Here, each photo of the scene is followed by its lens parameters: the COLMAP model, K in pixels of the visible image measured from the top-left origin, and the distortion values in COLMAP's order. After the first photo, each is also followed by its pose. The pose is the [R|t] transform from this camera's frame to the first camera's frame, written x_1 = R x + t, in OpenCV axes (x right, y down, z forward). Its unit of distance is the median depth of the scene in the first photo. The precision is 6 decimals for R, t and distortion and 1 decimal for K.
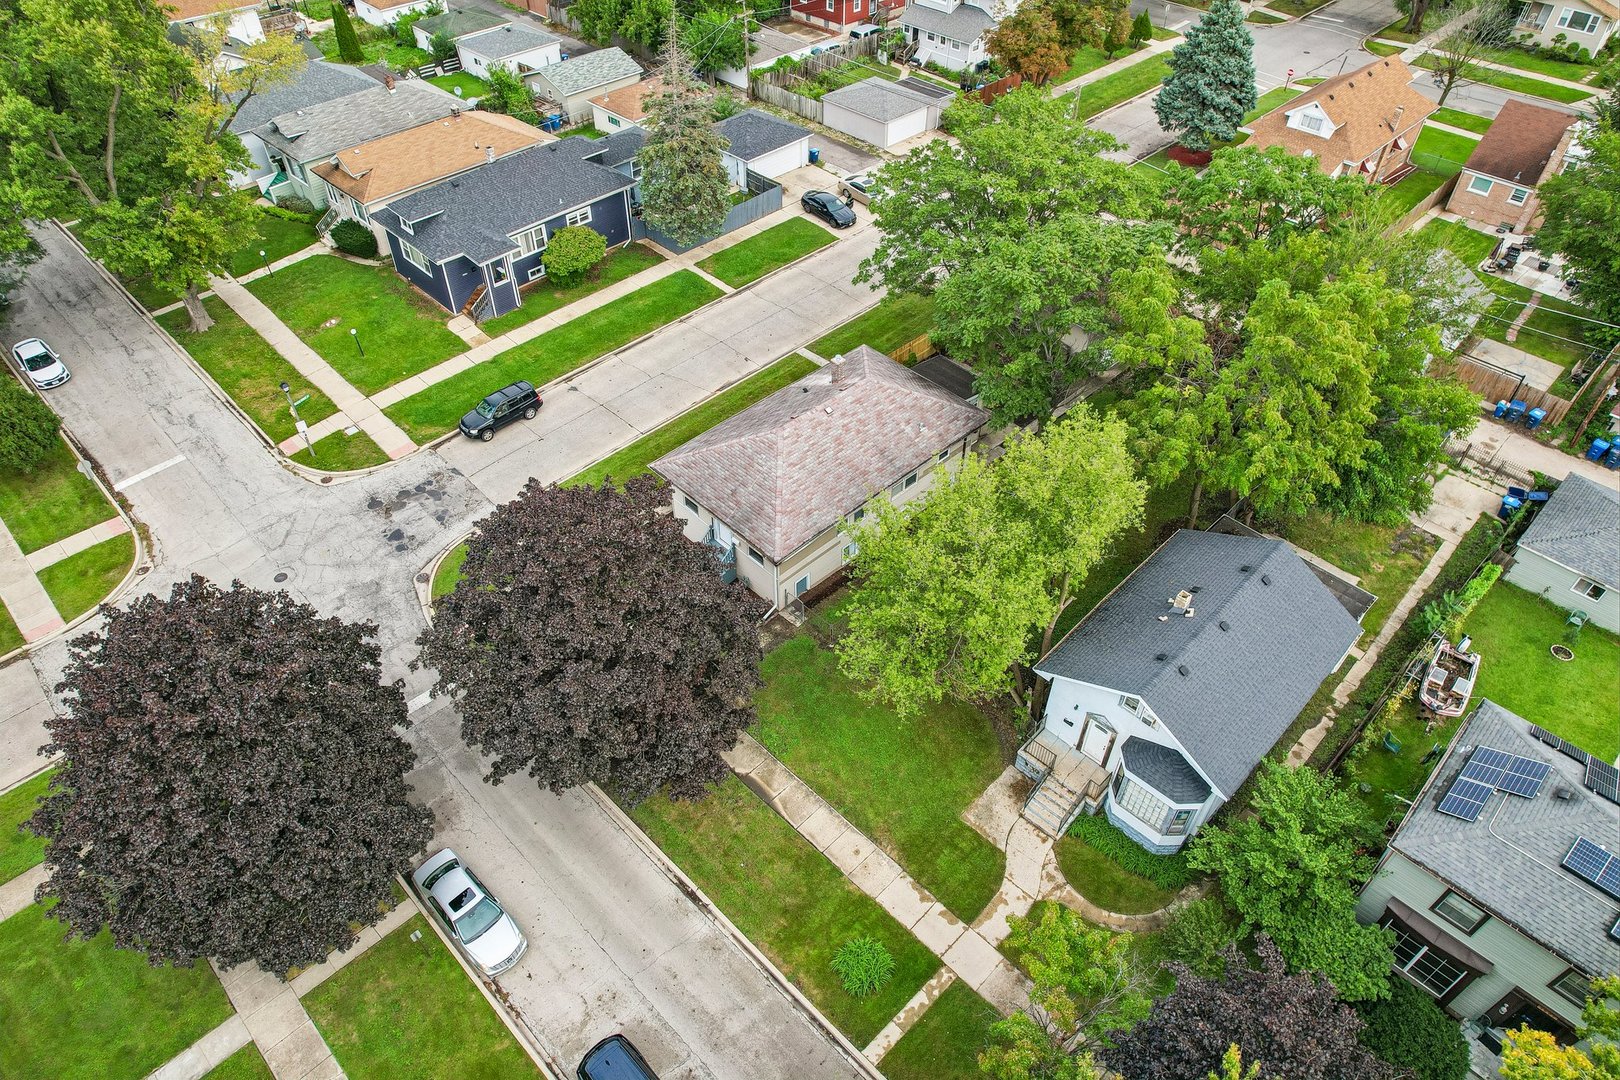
lens RADIAL K [[1028.1, 0, 809.4], [0, 1028.1, 541.4], [0, 0, 1]] dist [-0.055654, 0.035331]
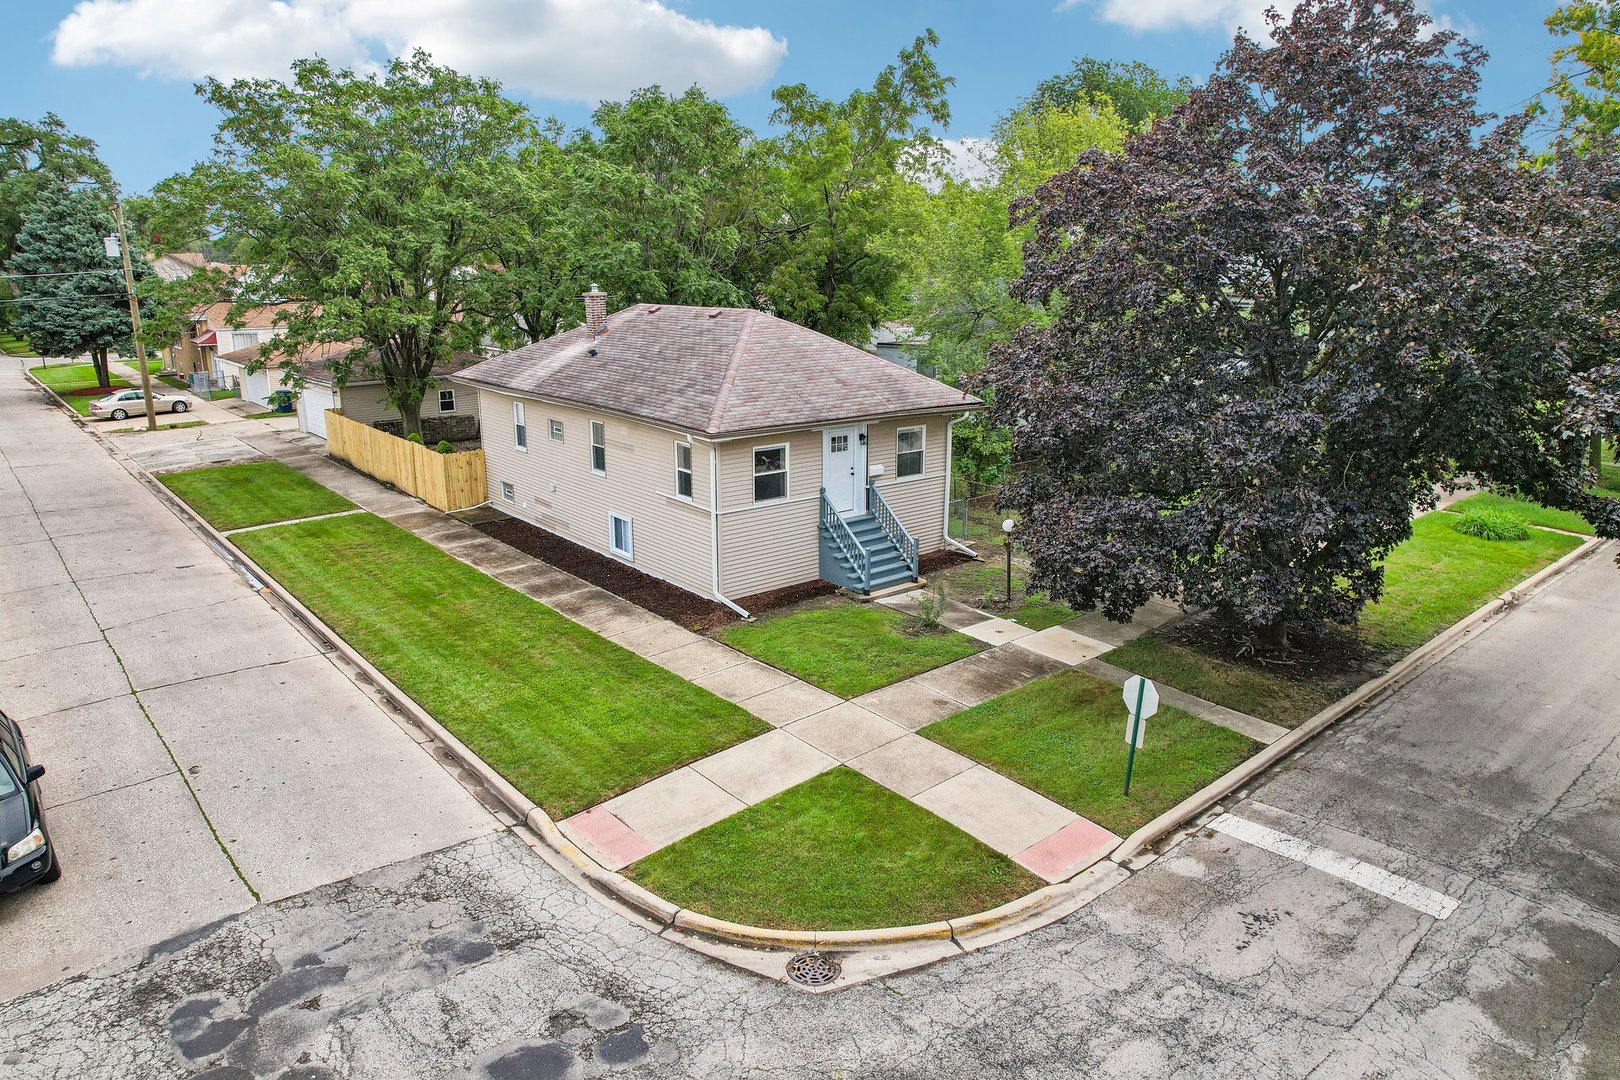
lens RADIAL K [[1028.1, 0, 811.6], [0, 1028.1, 542.6], [0, 0, 1]] dist [-0.055654, 0.035331]
pose [[0.071091, -0.265709, 0.961428, -0.789960], [0.695632, 0.703997, 0.143126, -0.097343], [-0.714872, 0.658625, 0.234884, 1.173043]]
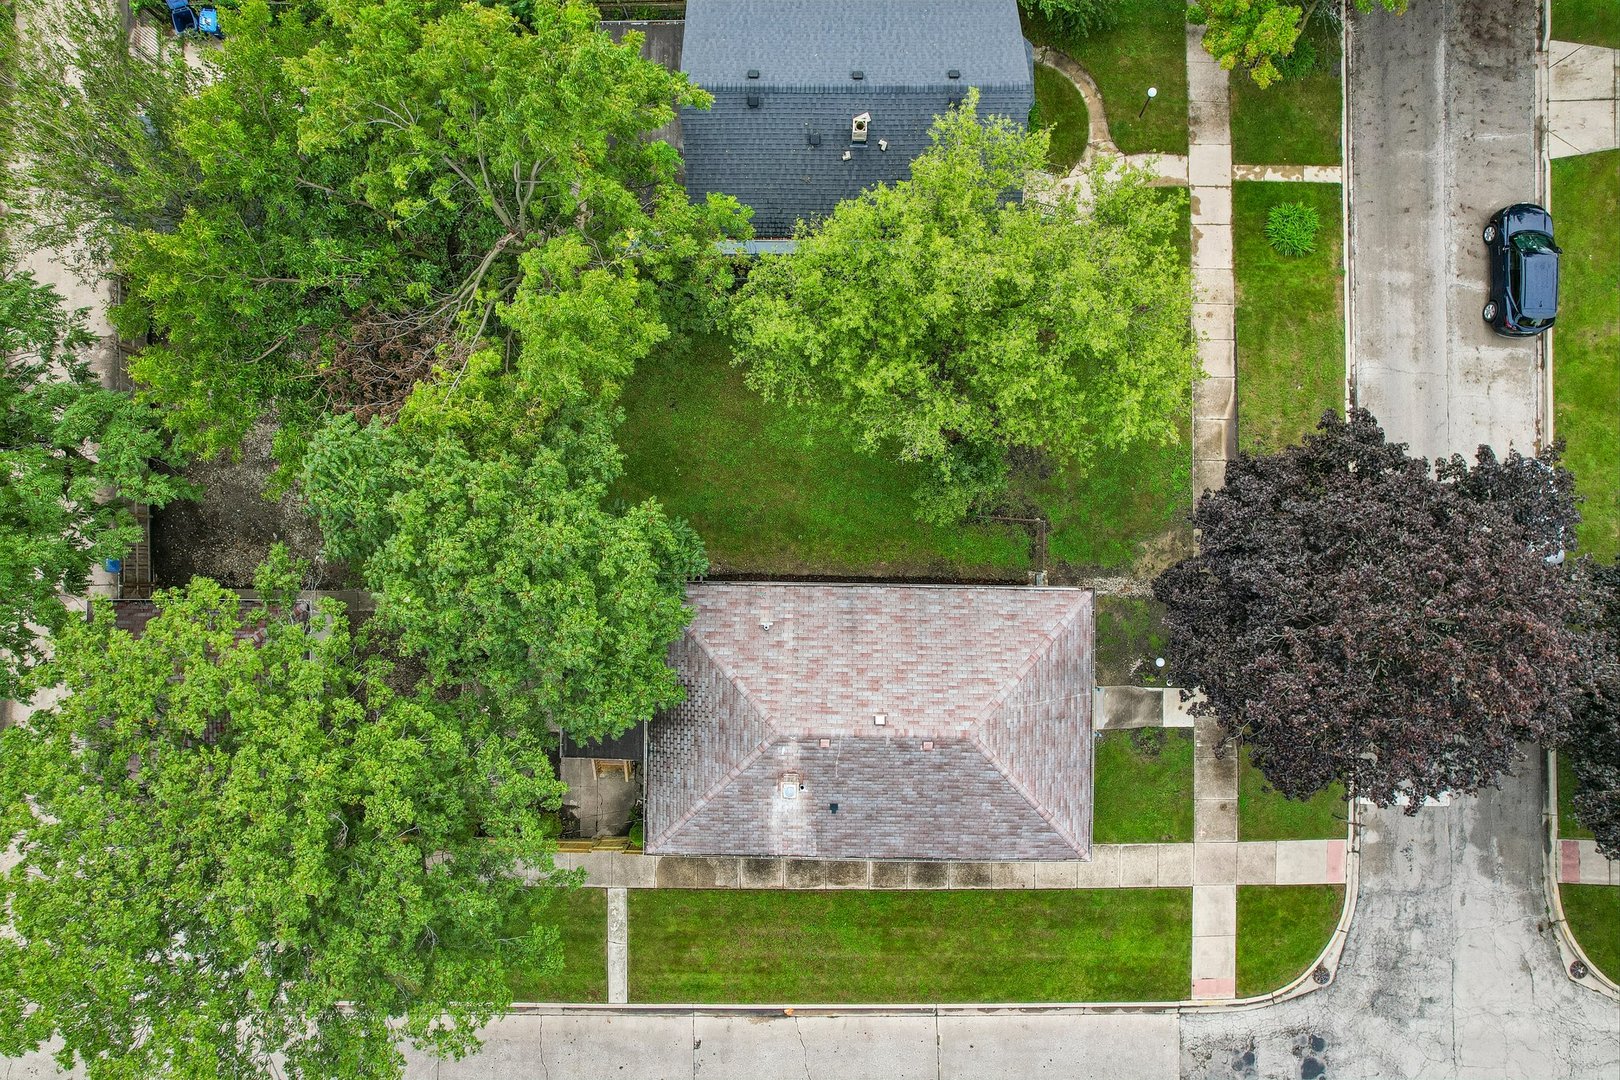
lens RADIAL K [[1028.1, 0, 805.4], [0, 1028.1, 541.8], [0, 0, 1]] dist [-0.055654, 0.035331]
pose [[-0.707412, -0.706574, 0.017931, 0.157997], [0.496635, -0.478853, 0.723915, -0.745919], [-0.502913, 0.521011, 0.689656, 0.666453]]
